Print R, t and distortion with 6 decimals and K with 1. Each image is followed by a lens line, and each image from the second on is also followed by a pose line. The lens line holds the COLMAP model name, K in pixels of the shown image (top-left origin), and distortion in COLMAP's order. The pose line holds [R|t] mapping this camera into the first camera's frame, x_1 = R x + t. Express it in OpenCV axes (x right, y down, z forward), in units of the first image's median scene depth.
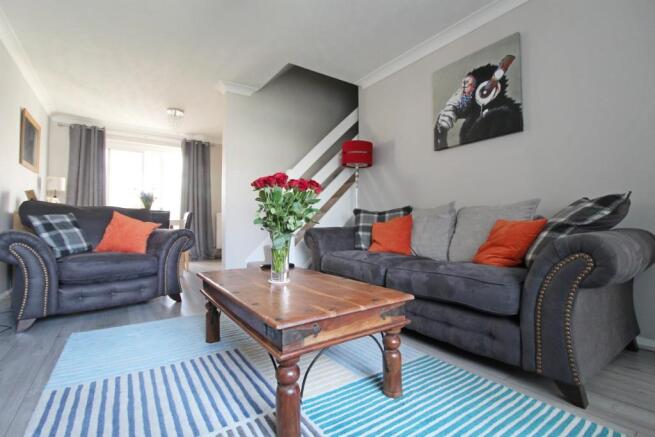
lens RADIAL K [[307.5, 0, 327.5], [0, 307.5, 218.5], [0, 0, 1]] dist [-0.001409, -0.000433]
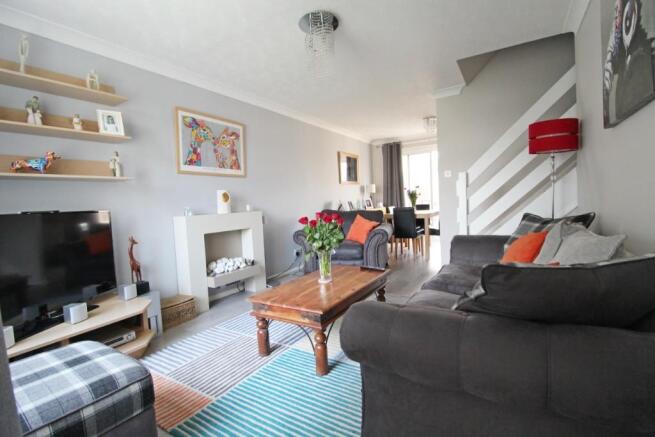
lens RADIAL K [[307.5, 0, 327.5], [0, 307.5, 218.5], [0, 0, 1]] dist [-0.001409, -0.000433]
pose [[0.424471, 0.038579, -0.904619, 0.537024], [0.046027, 0.996881, 0.064110, -0.085209], [0.904271, -0.068849, 0.421371, 0.175954]]
